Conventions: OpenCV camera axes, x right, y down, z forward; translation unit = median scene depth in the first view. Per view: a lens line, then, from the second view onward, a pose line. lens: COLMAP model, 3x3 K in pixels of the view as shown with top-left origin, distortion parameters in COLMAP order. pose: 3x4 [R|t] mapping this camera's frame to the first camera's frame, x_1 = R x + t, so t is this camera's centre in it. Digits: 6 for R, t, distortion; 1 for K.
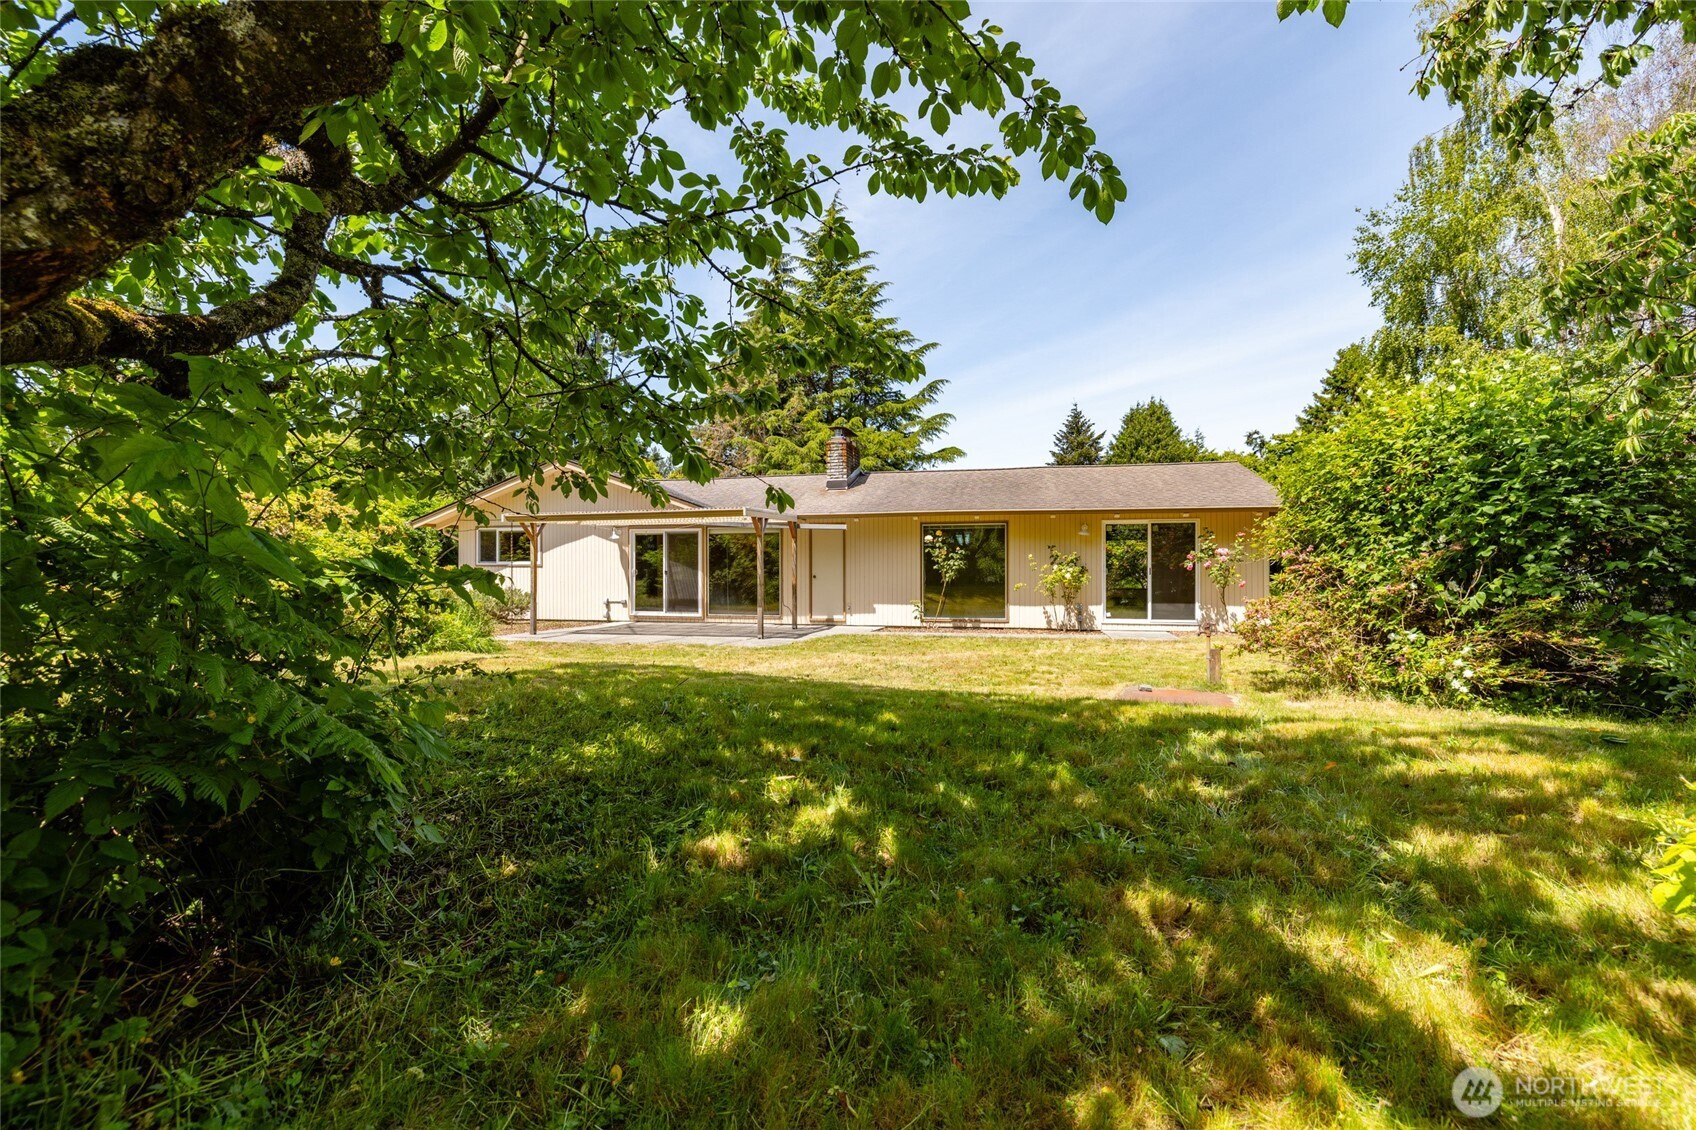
lens RADIAL K [[712.6, 0, 841.7], [0, 712.6, 560.1], [0, 0, 1]] dist [0.001475, 0.001118]
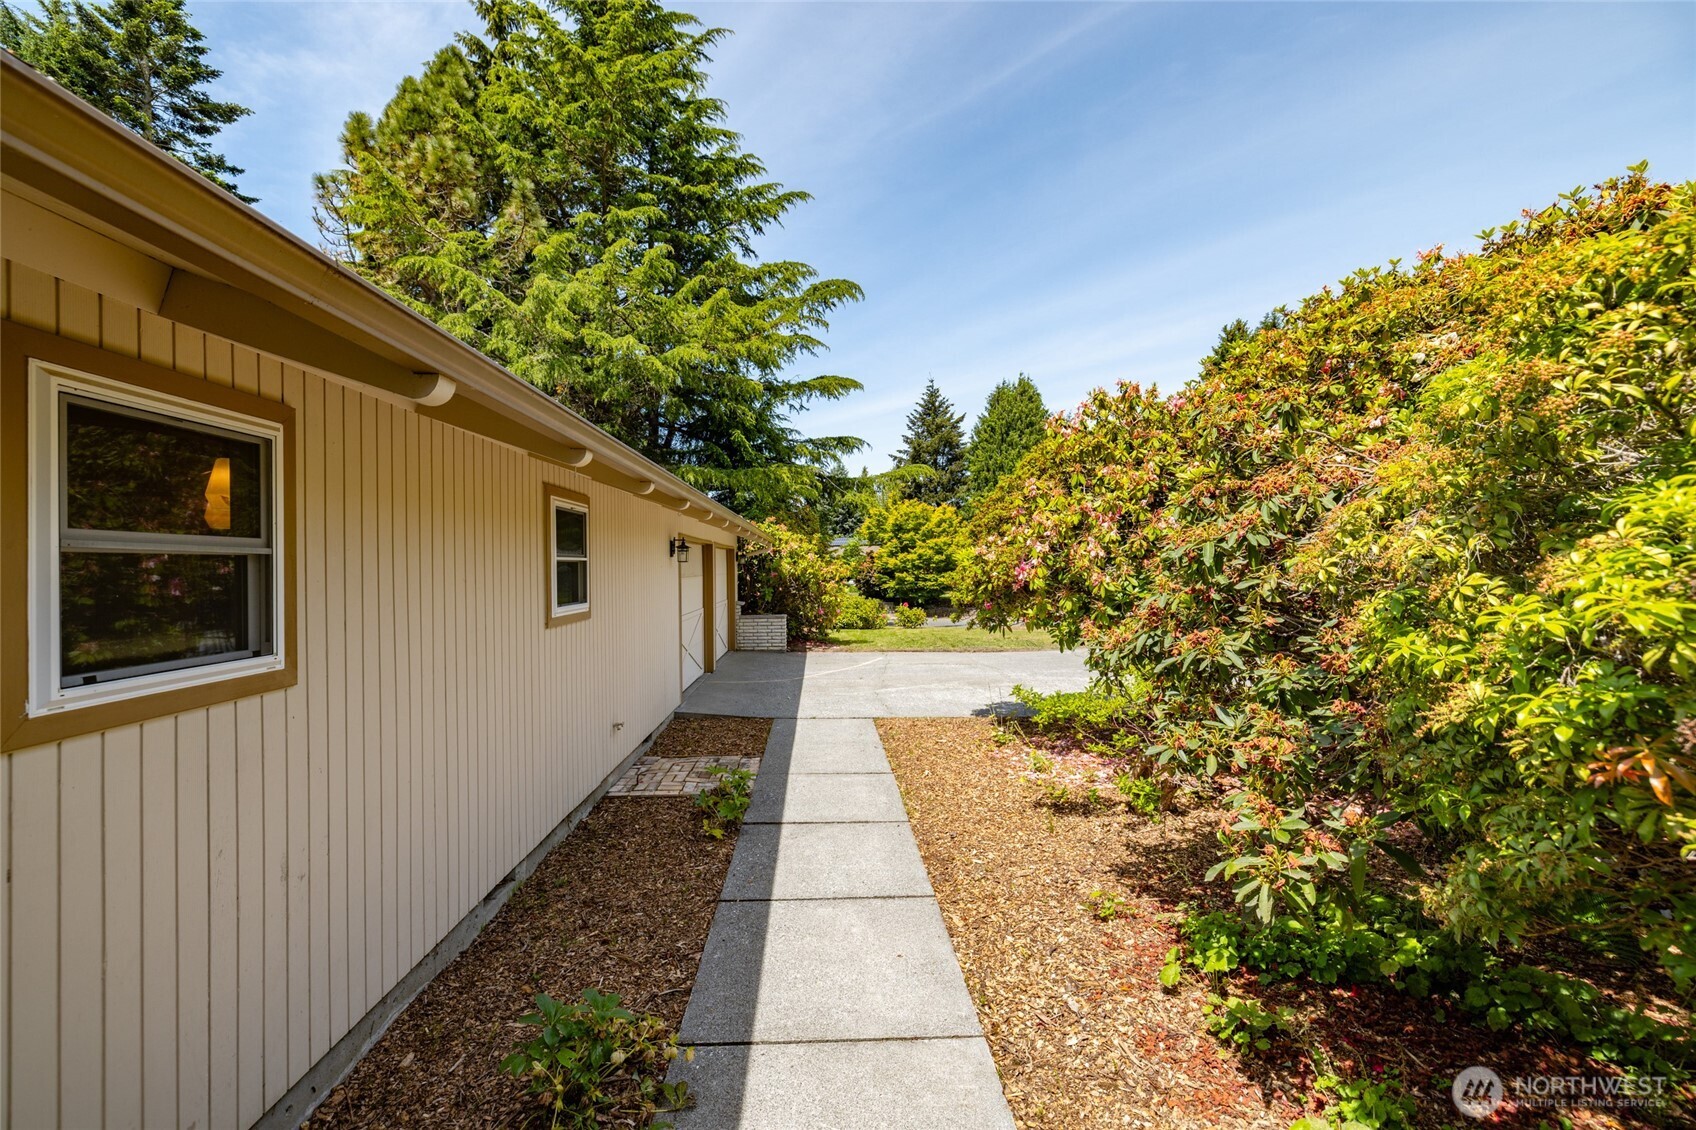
lens RADIAL K [[712.6, 0, 841.7], [0, 712.6, 560.1], [0, 0, 1]] dist [0.001475, 0.001118]
pose [[0.963687, -0.004544, 0.266996, 0.004936], [0.007417, 0.999925, -0.009752, -0.000928], [-0.266932, 0.011378, 0.963648, 0.526791]]
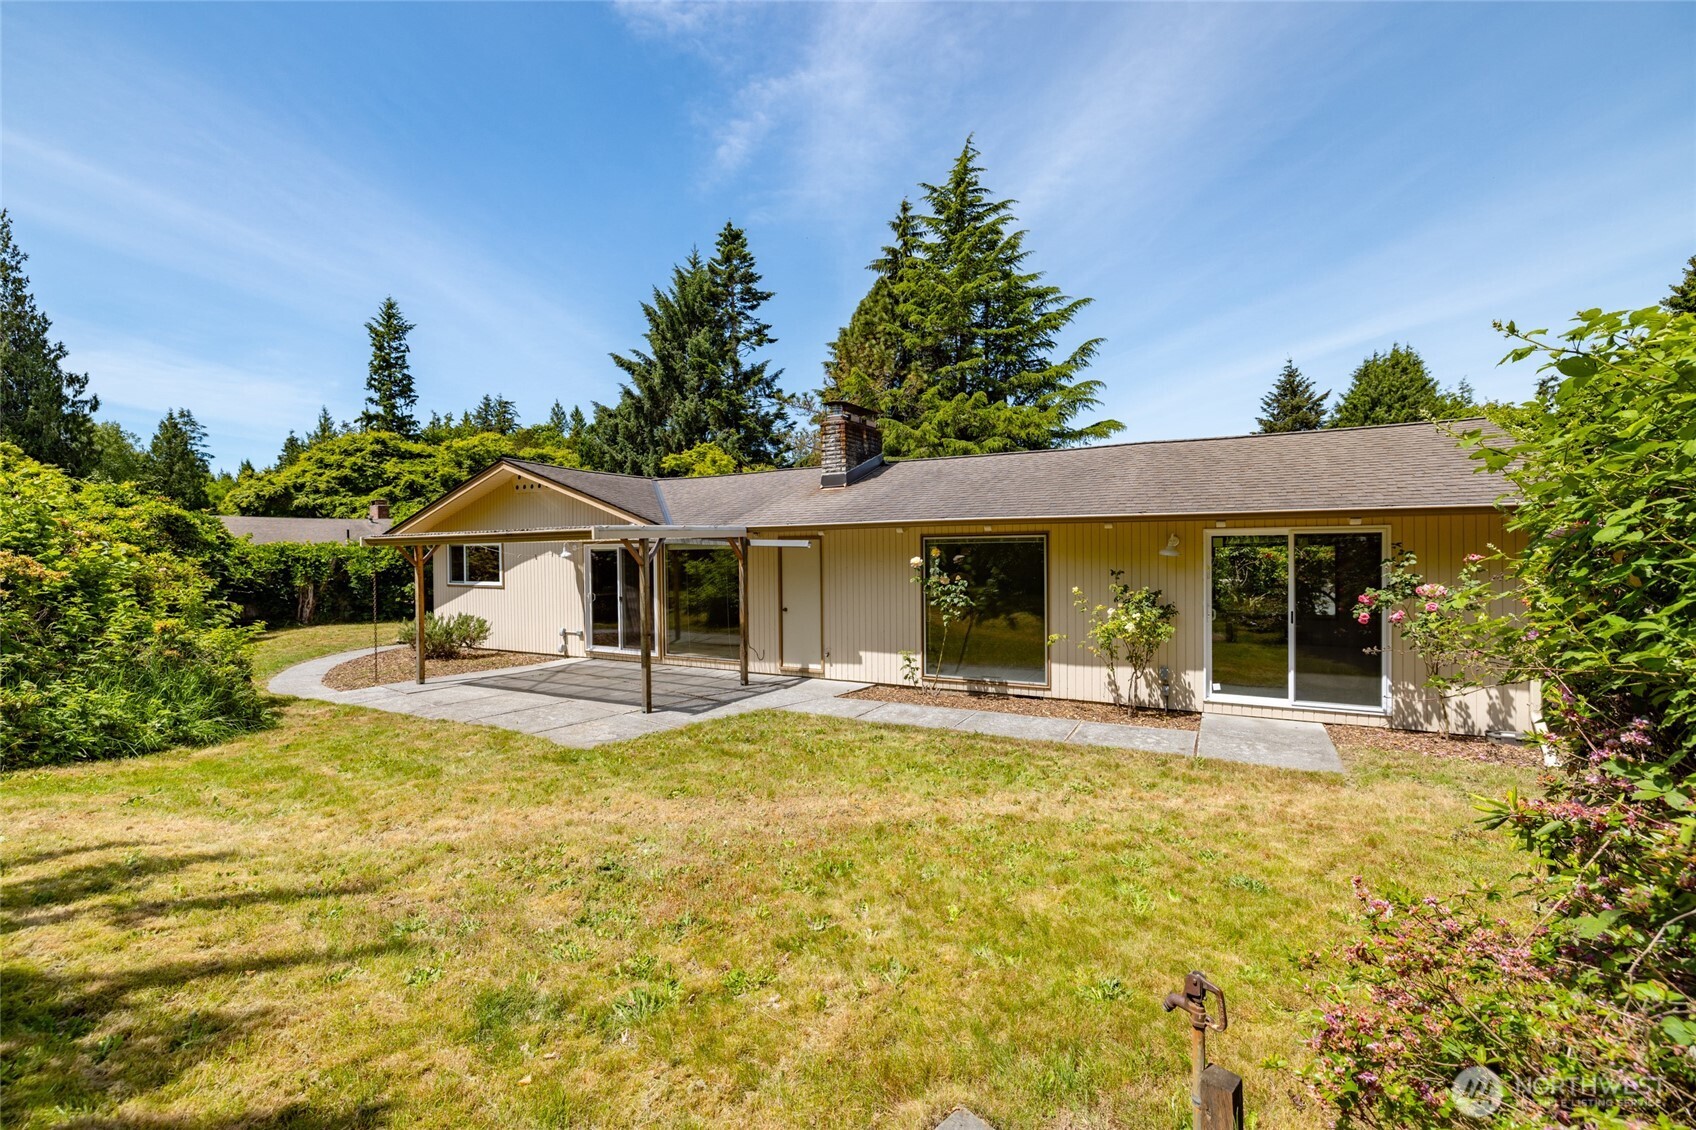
lens RADIAL K [[712.6, 0, 841.7], [0, 712.6, 560.1], [0, 0, 1]] dist [0.001475, 0.001118]
pose [[0.966931, -0.005262, -0.254982, 0.070618], [0.010797, 0.999735, 0.020313, -0.014399], [0.254808, -0.022395, 0.966732, 0.108830]]
